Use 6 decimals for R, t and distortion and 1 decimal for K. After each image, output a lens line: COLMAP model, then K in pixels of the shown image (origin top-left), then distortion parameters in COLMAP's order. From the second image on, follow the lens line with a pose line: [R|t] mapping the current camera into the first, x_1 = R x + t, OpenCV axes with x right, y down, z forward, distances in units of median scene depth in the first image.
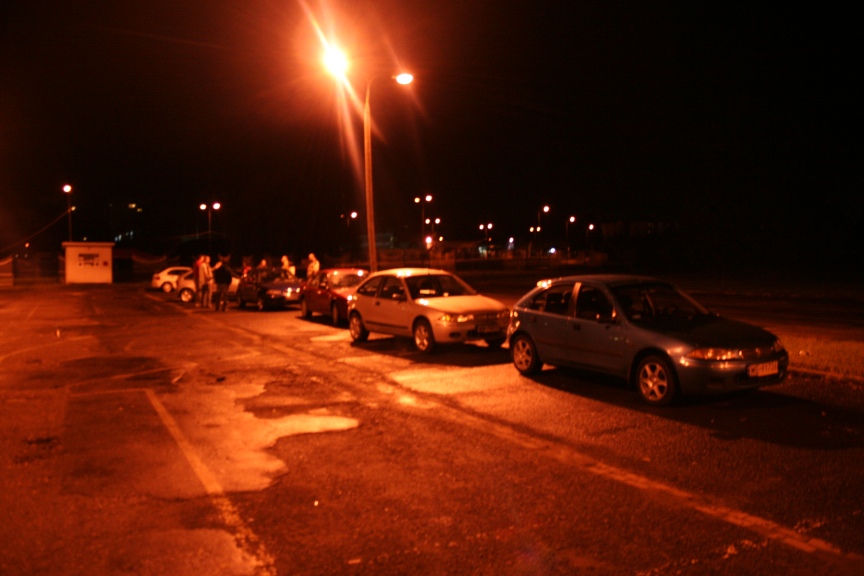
lens RADIAL K [[714.5, 0, 432.0], [0, 714.5, 288.0], [0, 0, 1]] dist [-0.114409, 0.007581]
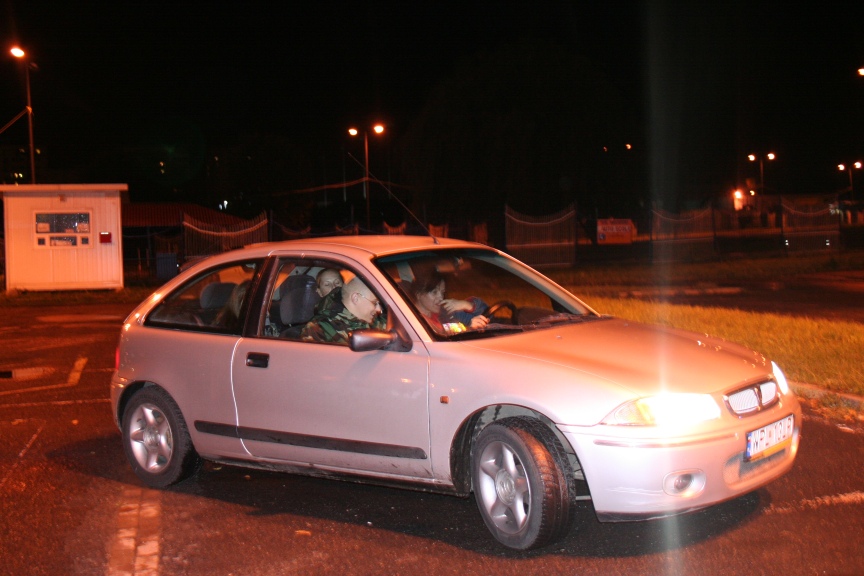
lens RADIAL K [[1139.7, 0, 432.0], [0, 1139.7, 288.0], [0, 0, 1]] dist [-0.012824, -0.013372]
pose [[0.969789, -0.009472, -0.243762, -0.151628], [0.011420, 0.999913, 0.006580, -0.010685], [0.243678, -0.009165, 0.969813, 0.460884]]
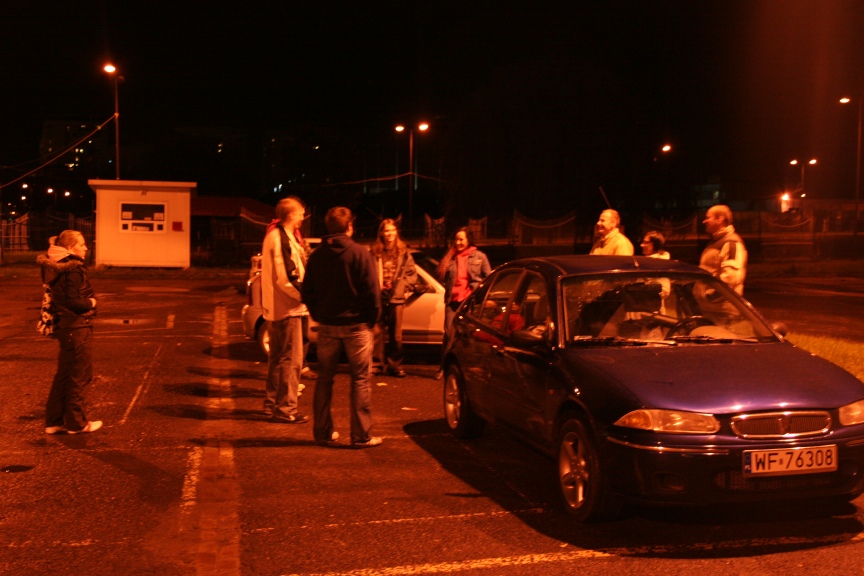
lens RADIAL K [[1139.7, 0, 432.0], [0, 1139.7, 288.0], [0, 0, 1]] dist [-0.012824, -0.013372]
pose [[0.957657, 0.032037, -0.286123, -0.090918], [-0.028388, 0.999454, 0.016892, -0.012112], [0.286508, -0.008054, 0.958044, 0.334441]]
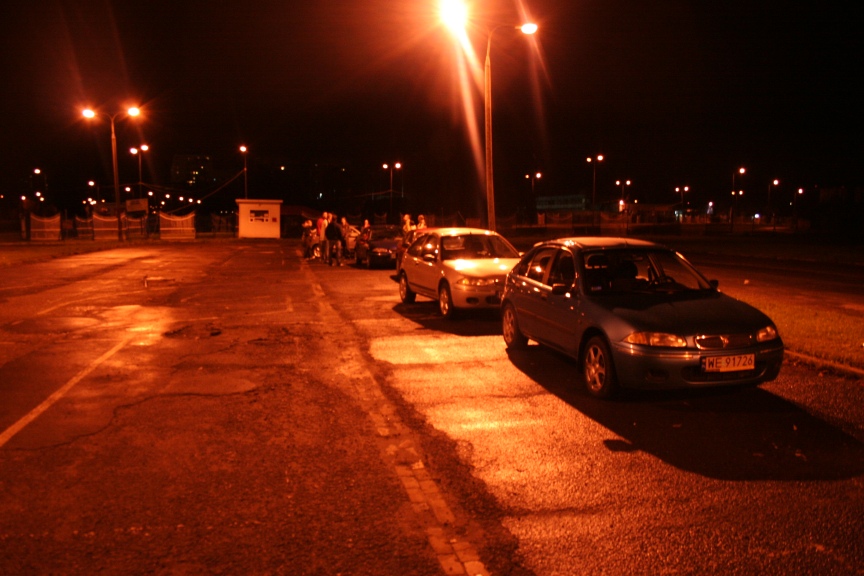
lens RADIAL K [[714.5, 0, 432.0], [0, 714.5, 288.0], [0, 0, 1]] dist [-0.114409, 0.007581]
pose [[0.963380, 0.040903, -0.265003, 0.053082], [-0.026436, 0.997971, 0.057930, -0.000463], [0.266834, -0.048803, 0.962506, 0.024379]]
